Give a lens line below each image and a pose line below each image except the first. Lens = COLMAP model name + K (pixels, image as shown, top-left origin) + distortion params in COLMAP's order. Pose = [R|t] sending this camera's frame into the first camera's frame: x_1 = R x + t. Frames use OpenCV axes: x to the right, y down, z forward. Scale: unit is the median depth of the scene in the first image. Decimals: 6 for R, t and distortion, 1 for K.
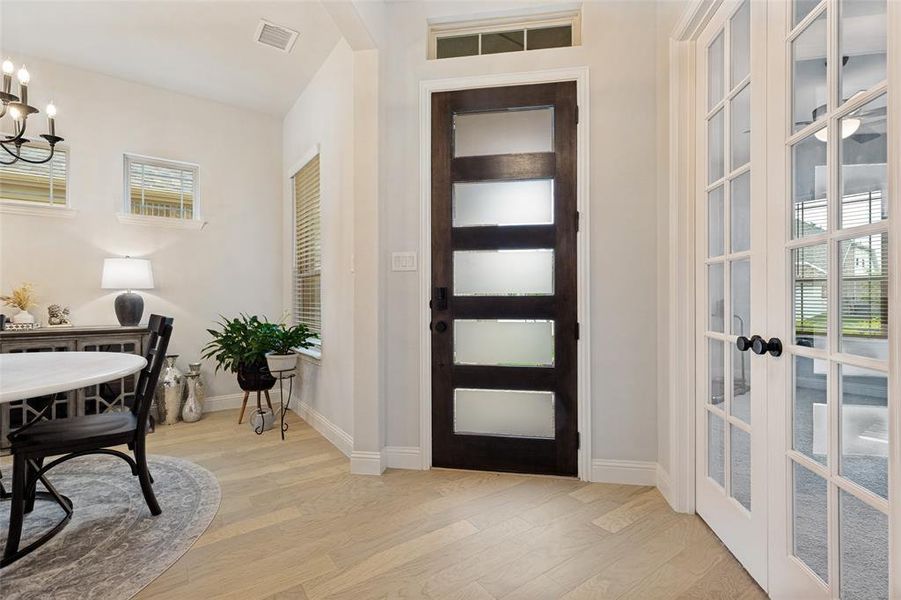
lens RADIAL K [[410.2, 0, 455.8], [0, 410.2, 296.1], [0, 0, 1]] dist [0.006044, -0.001484]
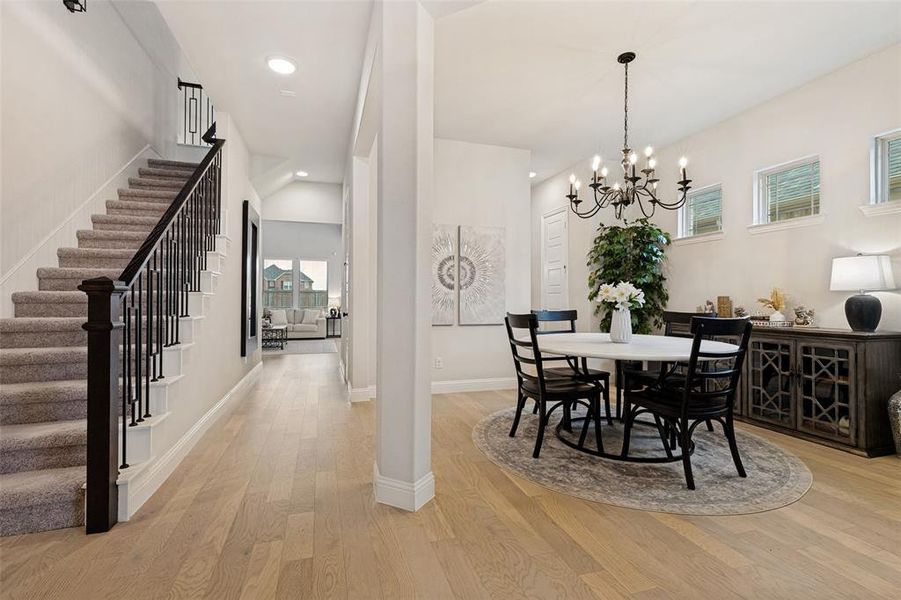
lens RADIAL K [[410.2, 0, 451.0], [0, 410.2, 301.7], [0, 0, 1]] dist [0.006044, -0.001484]
pose [[-0.321139, 0.005772, -0.947014, 0.413334], [0.004777, 0.999979, 0.004475, -0.001782], [0.947020, -0.003087, -0.321160, 0.527231]]
